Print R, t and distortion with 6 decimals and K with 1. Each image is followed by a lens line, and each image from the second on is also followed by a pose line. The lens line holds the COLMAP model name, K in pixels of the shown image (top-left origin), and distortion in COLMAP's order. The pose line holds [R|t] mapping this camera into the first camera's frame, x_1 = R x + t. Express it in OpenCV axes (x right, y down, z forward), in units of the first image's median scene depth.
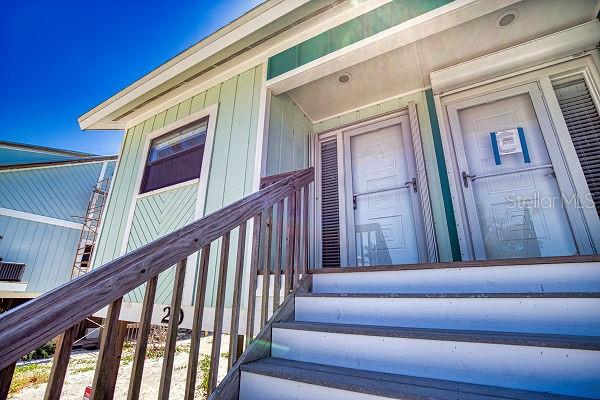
lens RADIAL K [[273.1, 0, 302.6], [0, 273.1, 203.2], [0, 0, 1]] dist [-0.026218, 0.000905]
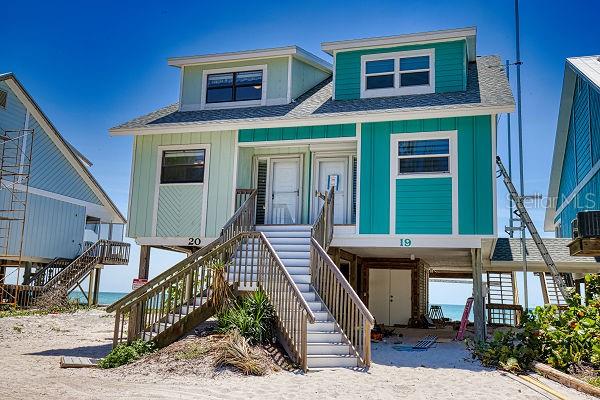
lens RADIAL K [[576.0, 0, 300.0], [0, 576.0, 200.0], [0, 0, 1]] dist [-0.001927, -0.000357]
pose [[0.975749, 0.043568, 0.214511, -0.565656], [-0.079994, 0.983181, 0.164182, -0.719966], [-0.203751, -0.177360, 0.962824, -3.364666]]
